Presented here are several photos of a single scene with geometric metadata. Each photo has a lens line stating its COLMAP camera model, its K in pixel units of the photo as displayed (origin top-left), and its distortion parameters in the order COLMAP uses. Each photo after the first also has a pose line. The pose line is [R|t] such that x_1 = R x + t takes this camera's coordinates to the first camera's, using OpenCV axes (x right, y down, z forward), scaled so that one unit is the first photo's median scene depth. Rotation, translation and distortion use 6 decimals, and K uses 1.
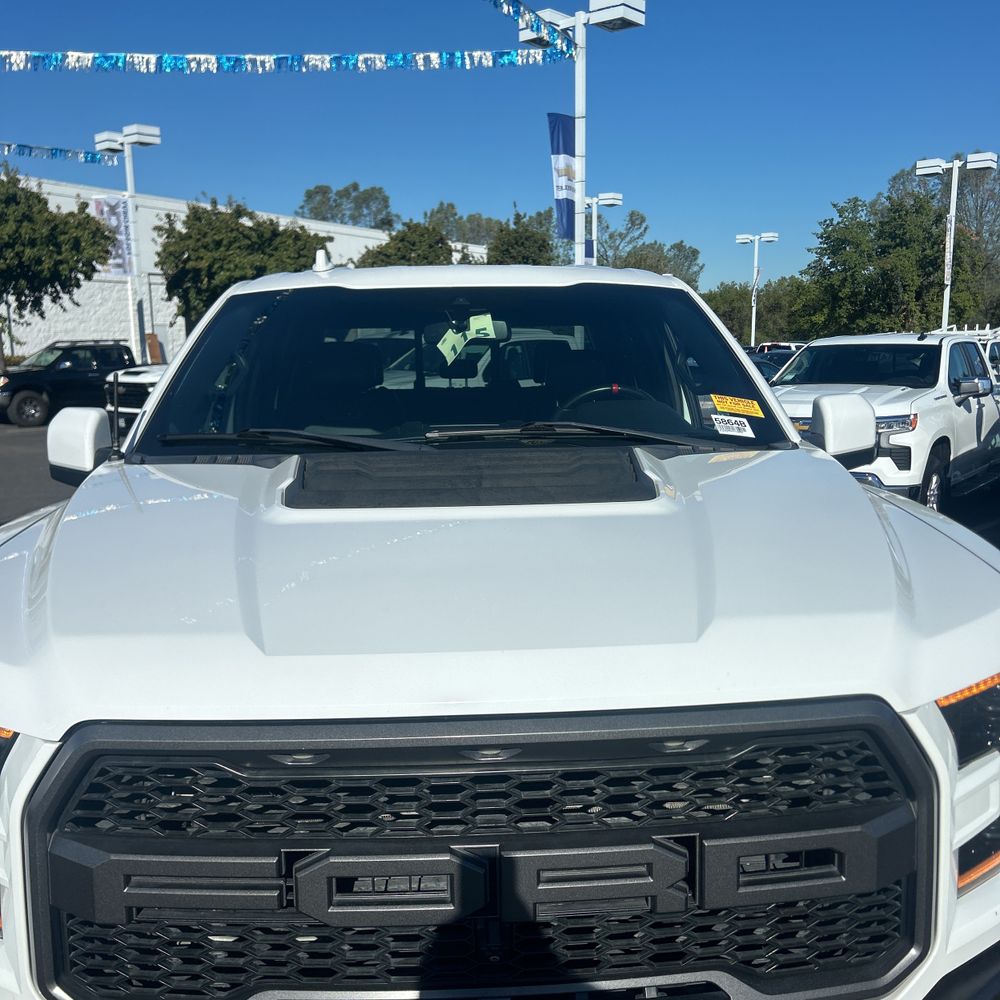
lens RADIAL K [[1004.4, 0, 503.2], [0, 1004.4, 508.9], [0, 0, 1]] dist [0.025375, 0.000000]
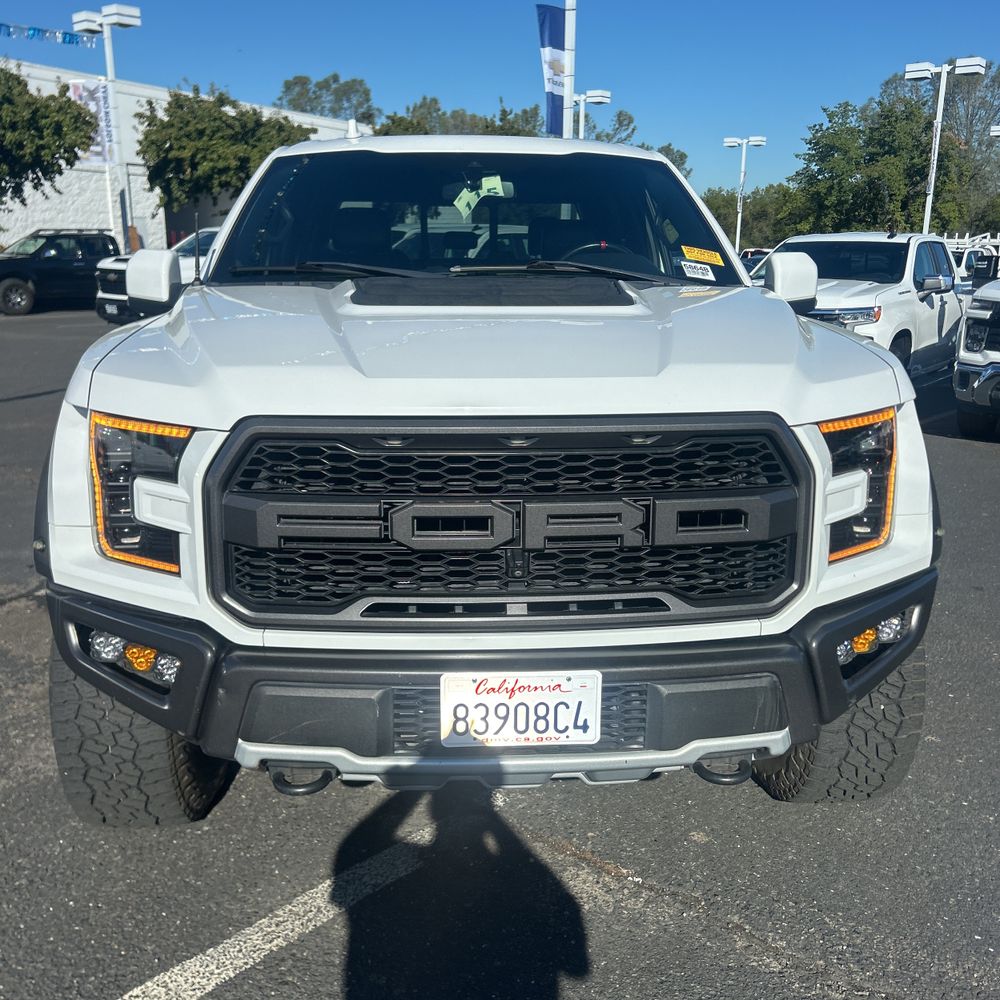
lens RADIAL K [[1004.4, 0, 505.8], [0, 1004.4, 502.3], [0, 0, 1]] dist [0.025375, 0.000000]
pose [[0.999599, 0.014780, 0.024140, -0.002907], [-0.016765, 0.996307, 0.084208, 0.009232], [-0.022807, -0.084579, 0.996156, -0.022716]]
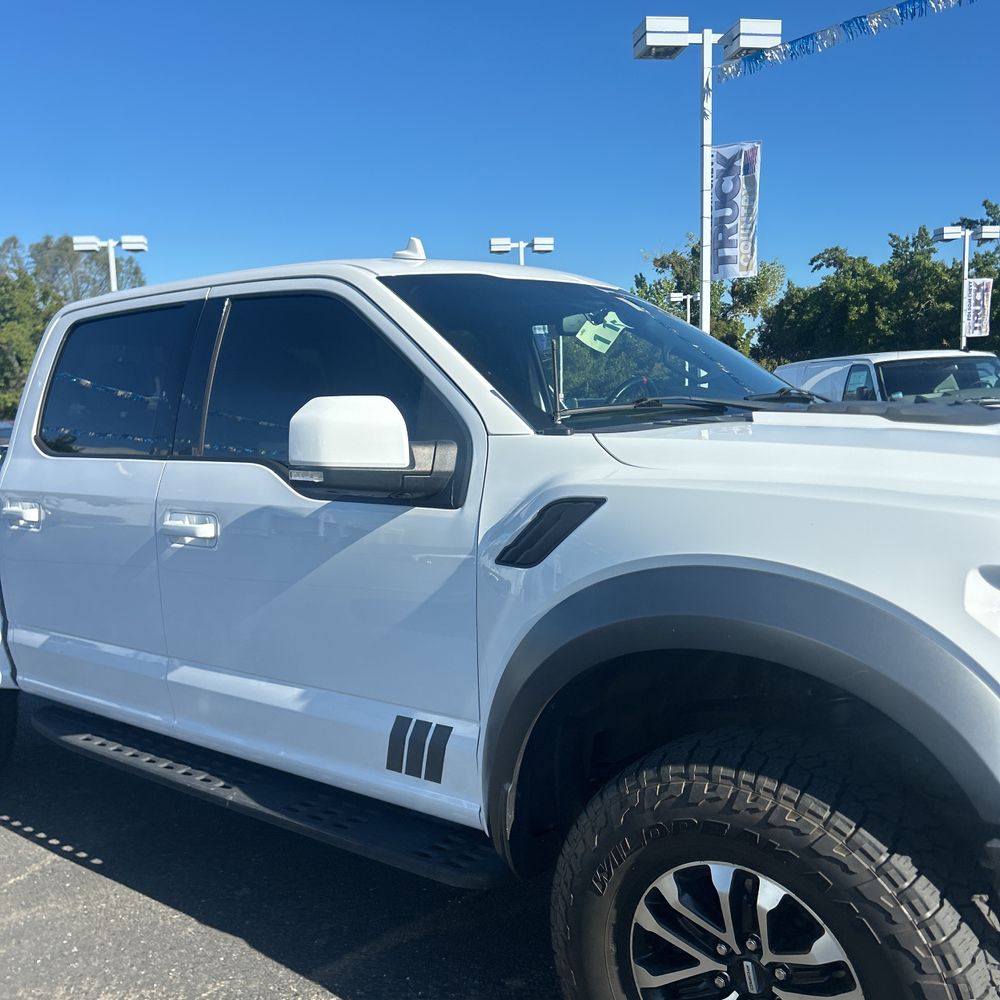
lens RADIAL K [[1004.4, 0, 488.5], [0, 1004.4, 497.5], [0, 0, 1]] dist [0.025375, 0.000000]
pose [[0.671091, -0.084951, 0.736492, -0.096196], [0.147770, 0.988807, -0.020593, 0.001388], [-0.726499, 0.122651, 0.676133, 0.039086]]
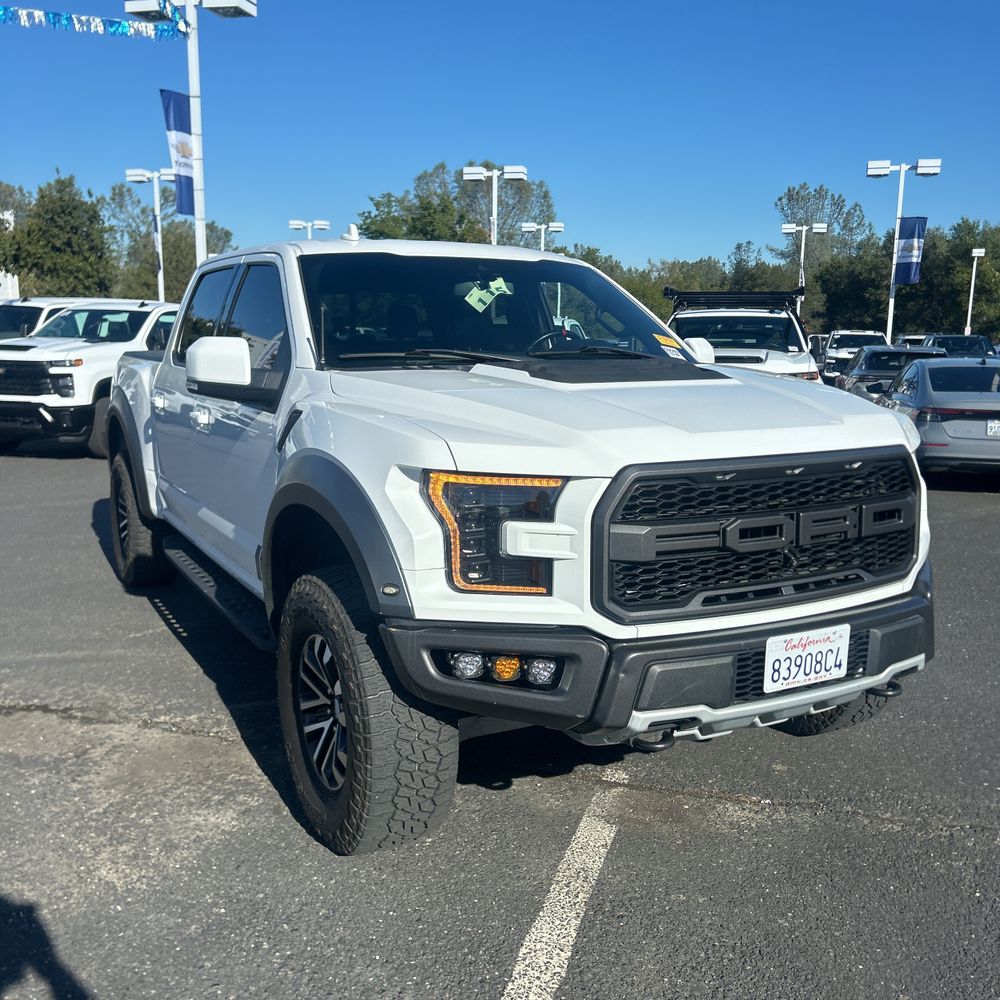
lens RADIAL K [[1004.4, 0, 499.6], [0, 1004.4, 491.2], [0, 0, 1]] dist [0.025375, 0.000000]
pose [[0.900106, -0.050048, 0.432787, -0.068085], [0.050886, 0.998658, 0.009654, 0.010316], [-0.432689, 0.013333, 0.901445, -0.031327]]
